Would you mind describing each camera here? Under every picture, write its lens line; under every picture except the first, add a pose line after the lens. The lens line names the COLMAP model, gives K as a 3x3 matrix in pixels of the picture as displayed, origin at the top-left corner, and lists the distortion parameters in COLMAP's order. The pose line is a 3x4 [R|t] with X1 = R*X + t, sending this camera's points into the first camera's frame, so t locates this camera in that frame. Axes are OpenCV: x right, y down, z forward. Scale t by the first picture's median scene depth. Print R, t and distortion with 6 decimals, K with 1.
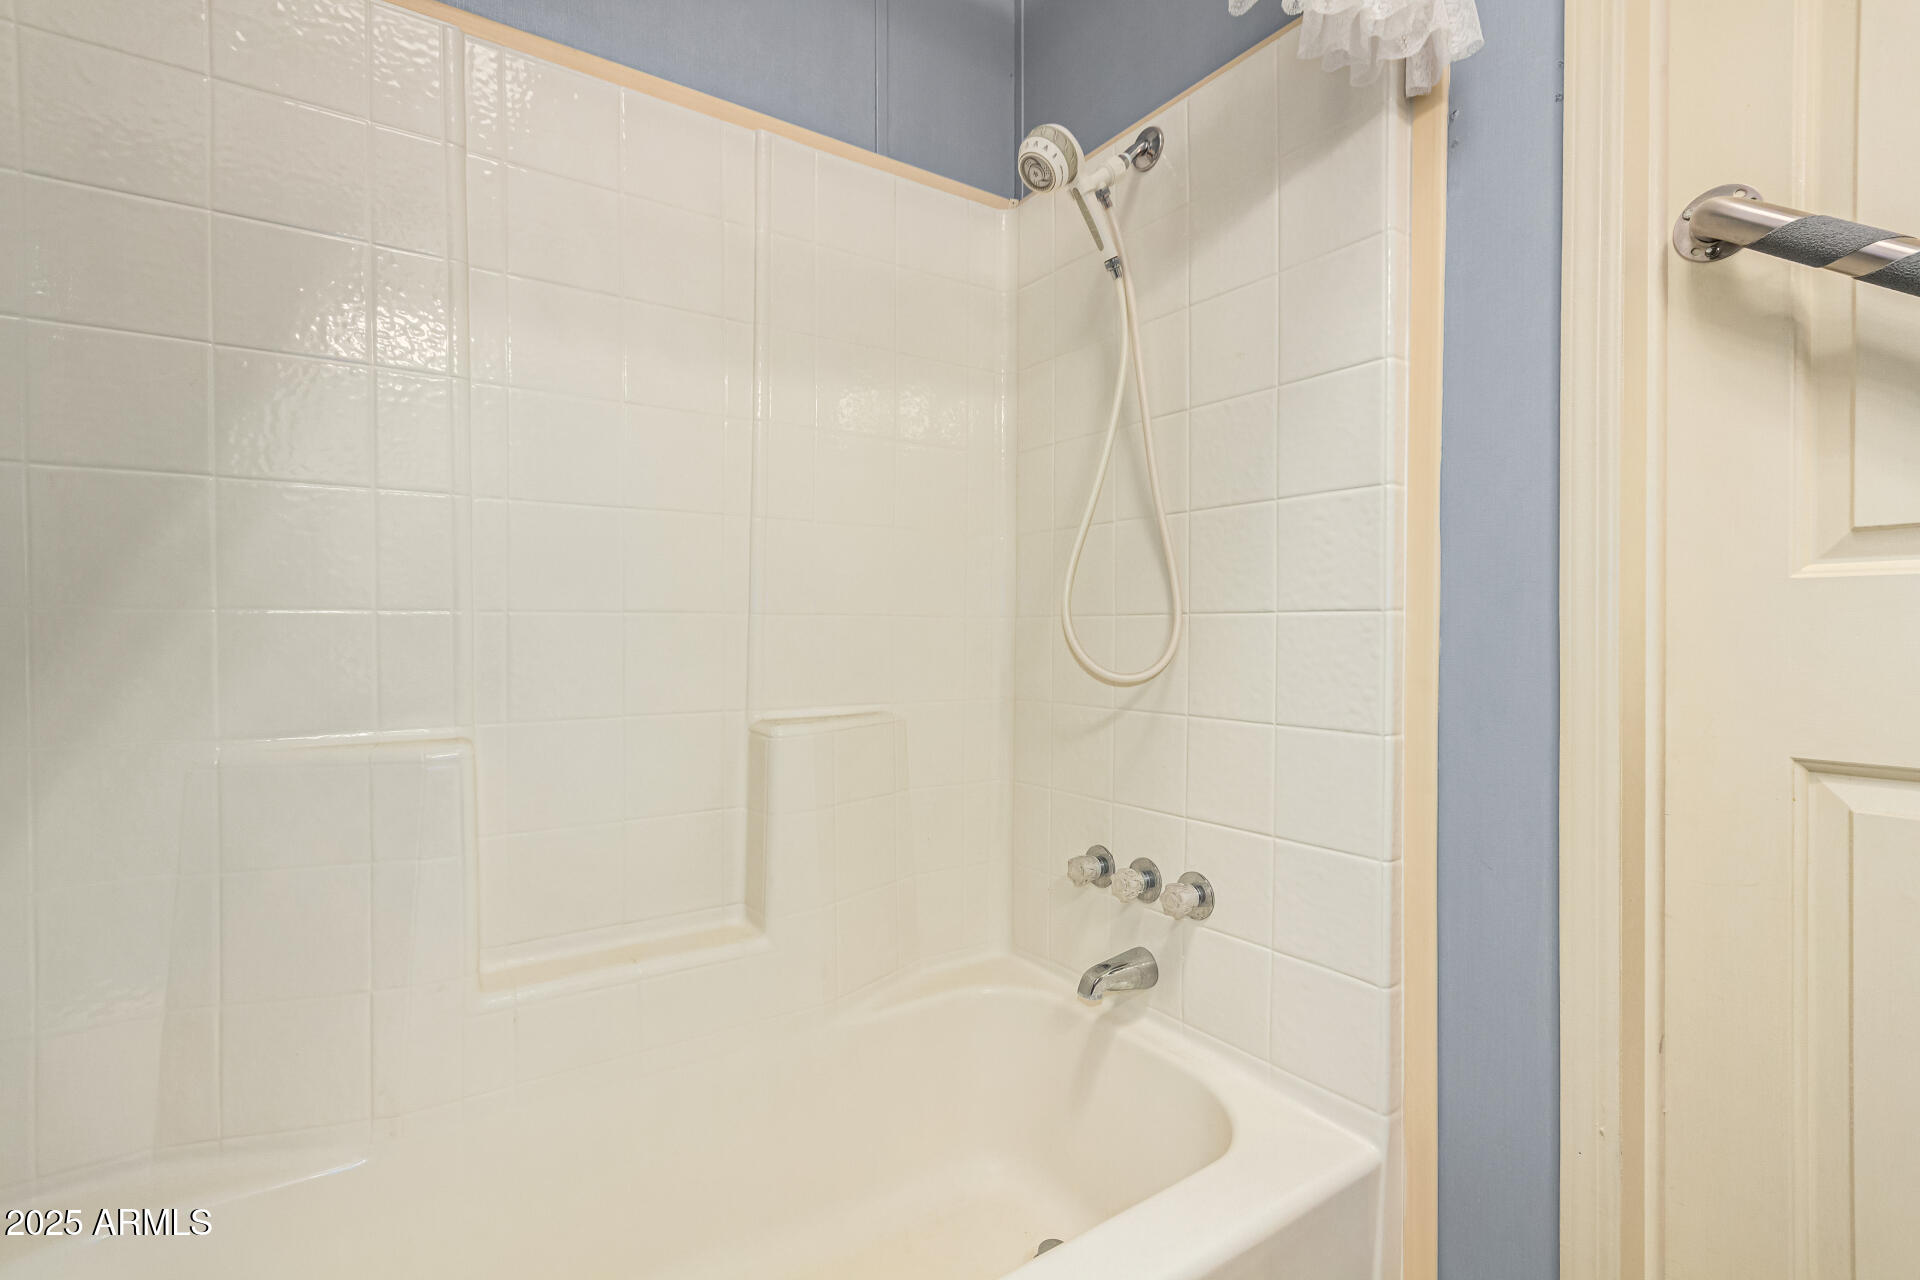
lens RADIAL K [[891.9, 0, 961.9], [0, 891.9, 627.9], [0, 0, 1]] dist [0.002810, 0.000393]
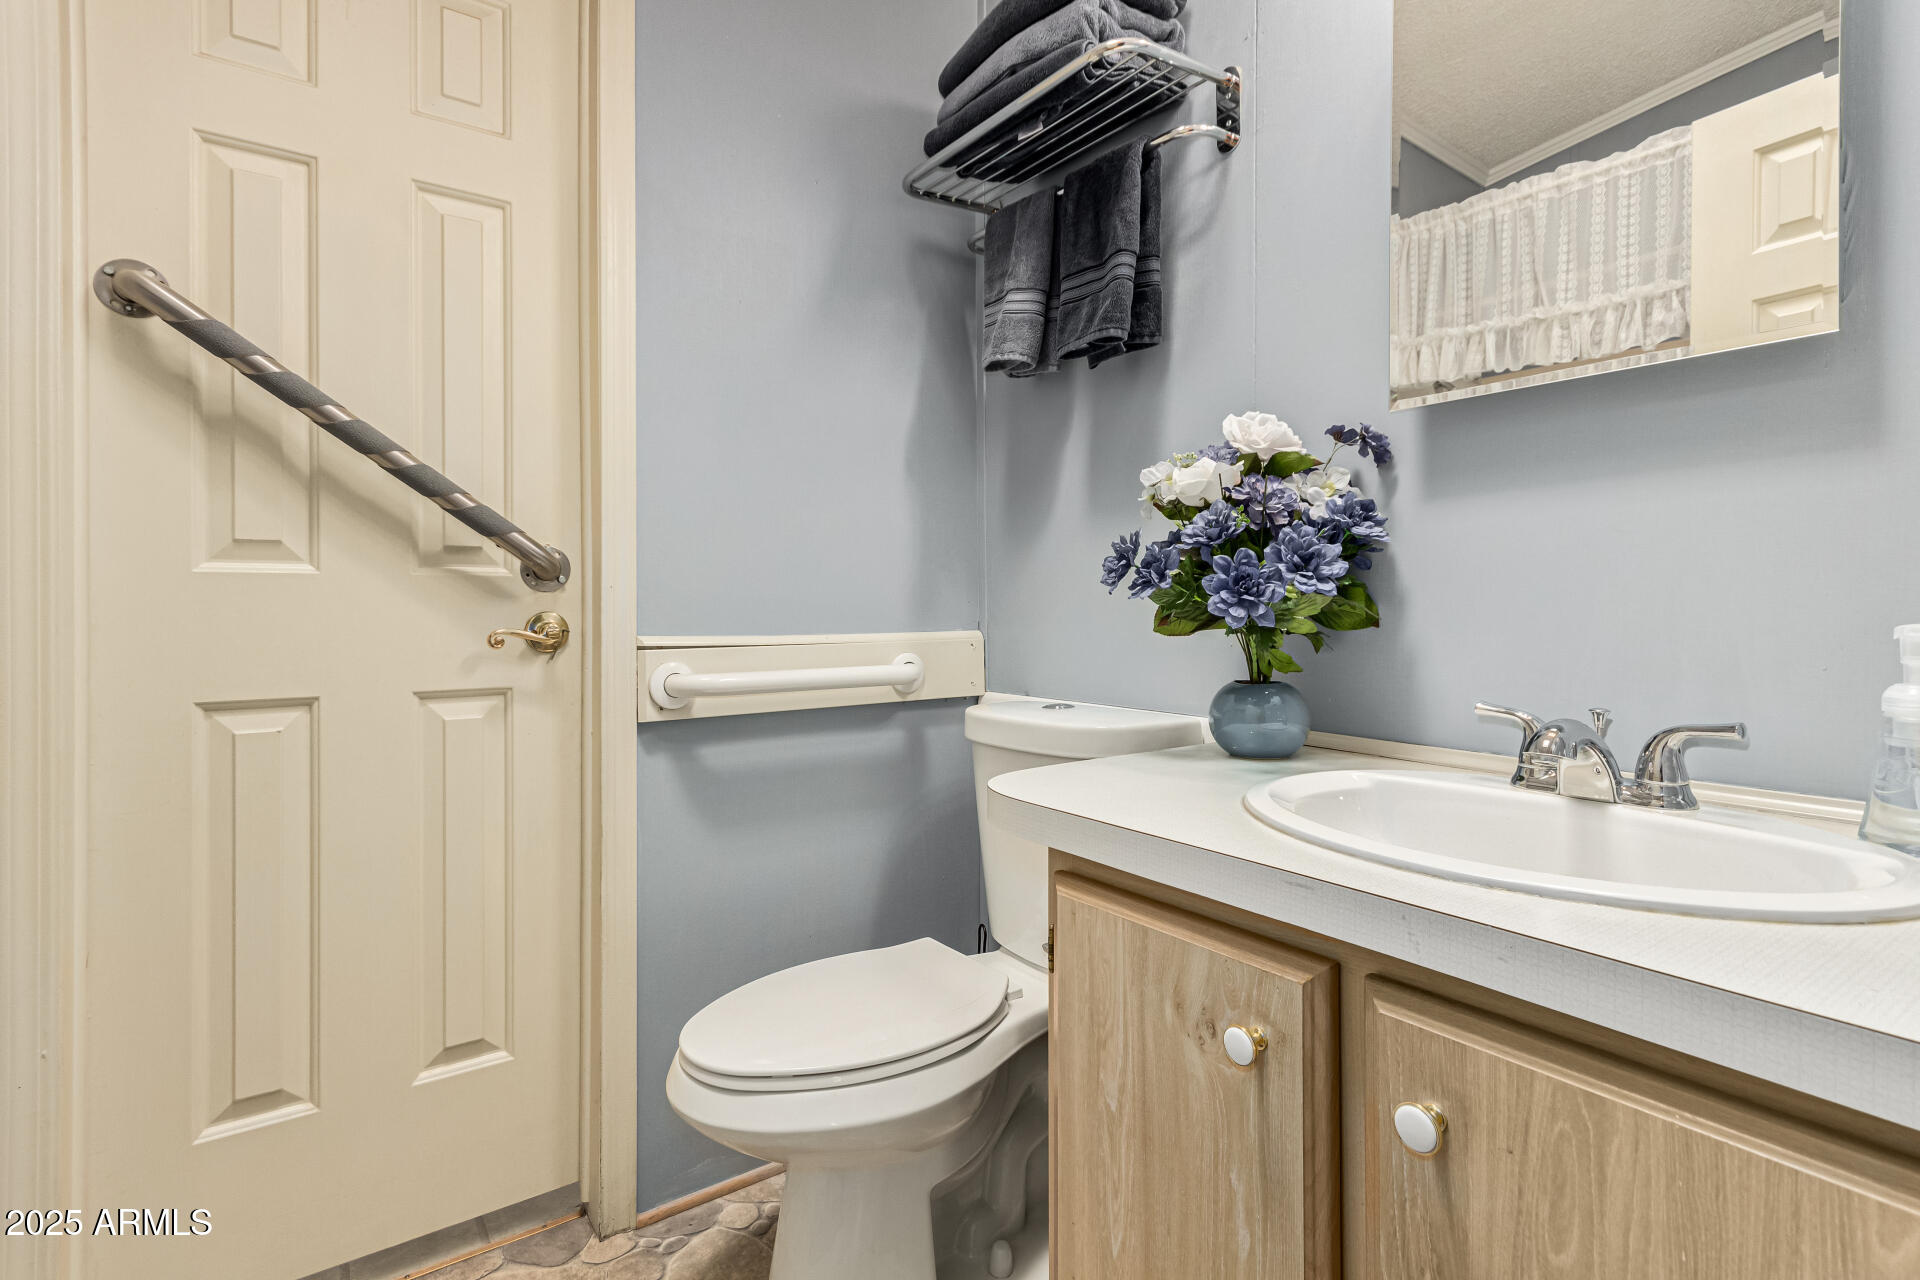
lens RADIAL K [[891.9, 0, 960.5], [0, 891.9, 620.6], [0, 0, 1]] dist [0.002810, 0.000393]
pose [[-0.004682, -0.017745, 0.999832, -0.448173], [0.002978, 0.999838, 0.017759, -0.001581], [-0.999985, 0.003061, -0.004628, -0.167694]]
